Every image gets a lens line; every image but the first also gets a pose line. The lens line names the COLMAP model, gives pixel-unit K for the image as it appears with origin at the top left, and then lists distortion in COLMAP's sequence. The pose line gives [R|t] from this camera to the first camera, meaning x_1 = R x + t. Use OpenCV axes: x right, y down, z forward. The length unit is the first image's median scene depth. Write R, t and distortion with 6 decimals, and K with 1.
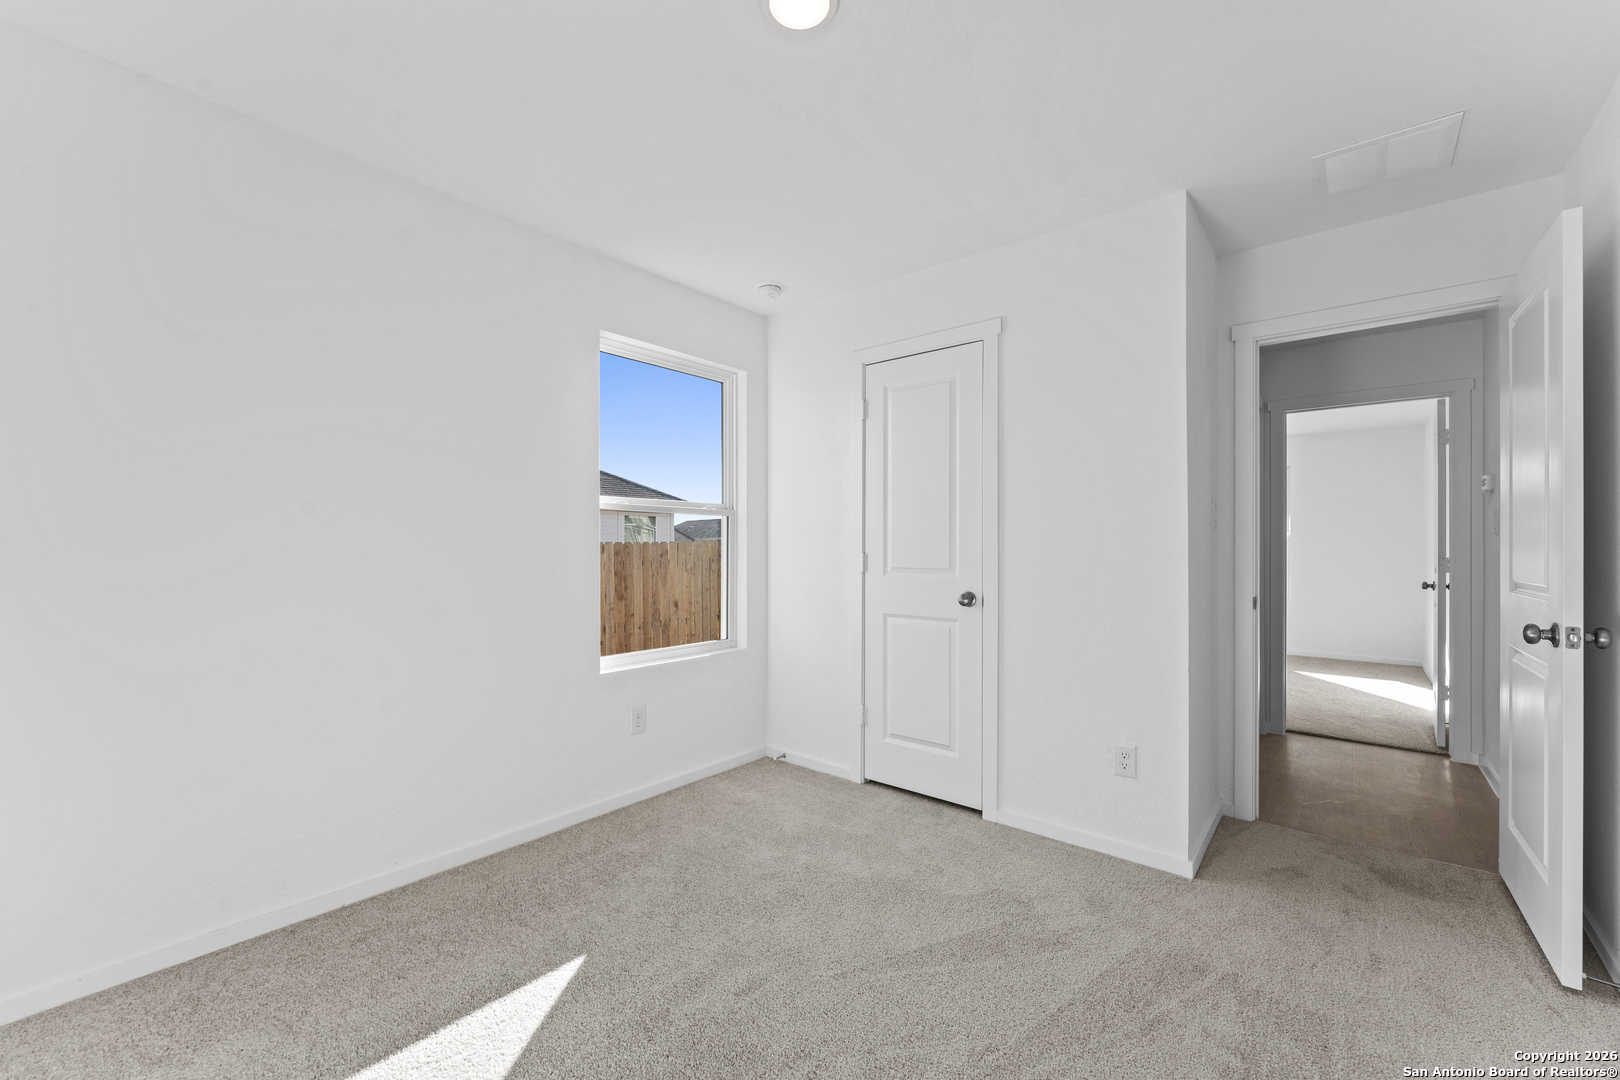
lens RADIAL K [[653.8, 0, 819.2], [0, 653.8, 549.0], [0, 0, 1]] dist [0.001344, 0.000425]
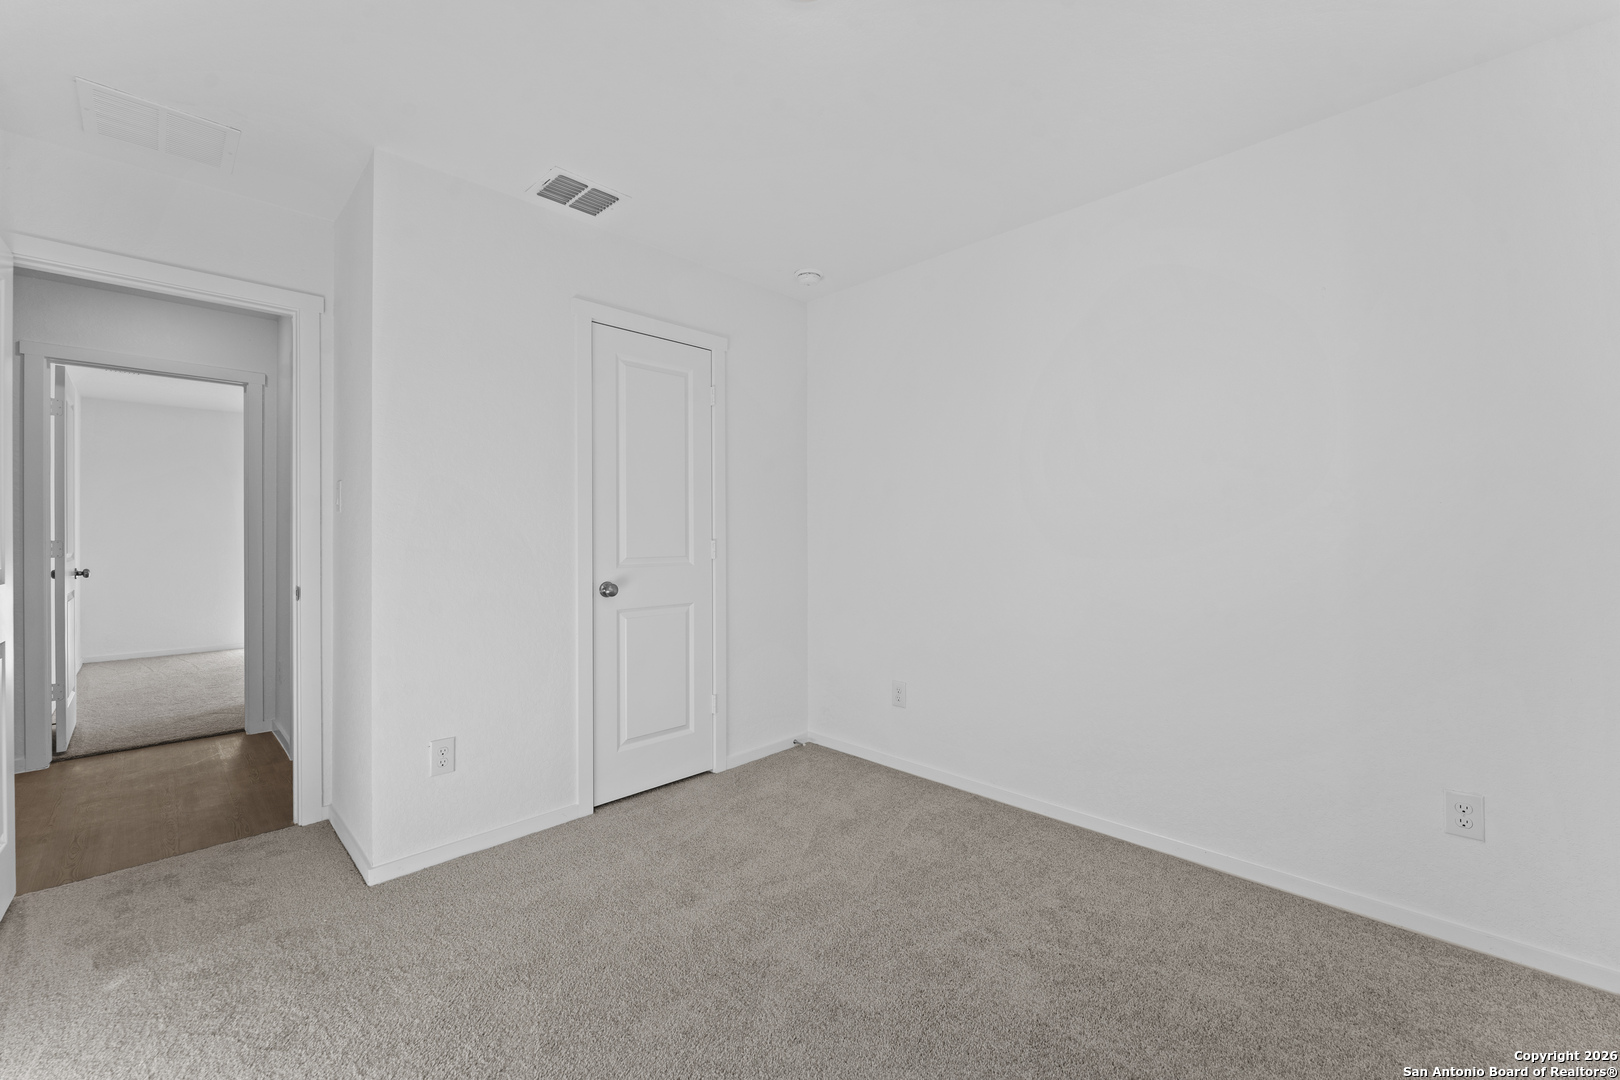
lens RADIAL K [[653.8, 0, 818.3], [0, 653.8, 544.2], [0, 0, 1]] dist [0.001344, 0.000425]
pose [[0.075765, -0.014877, 0.997015, -0.779091], [-0.002155, 0.999884, 0.015084, -0.005211], [-0.997123, -0.003292, 0.075724, 0.665606]]
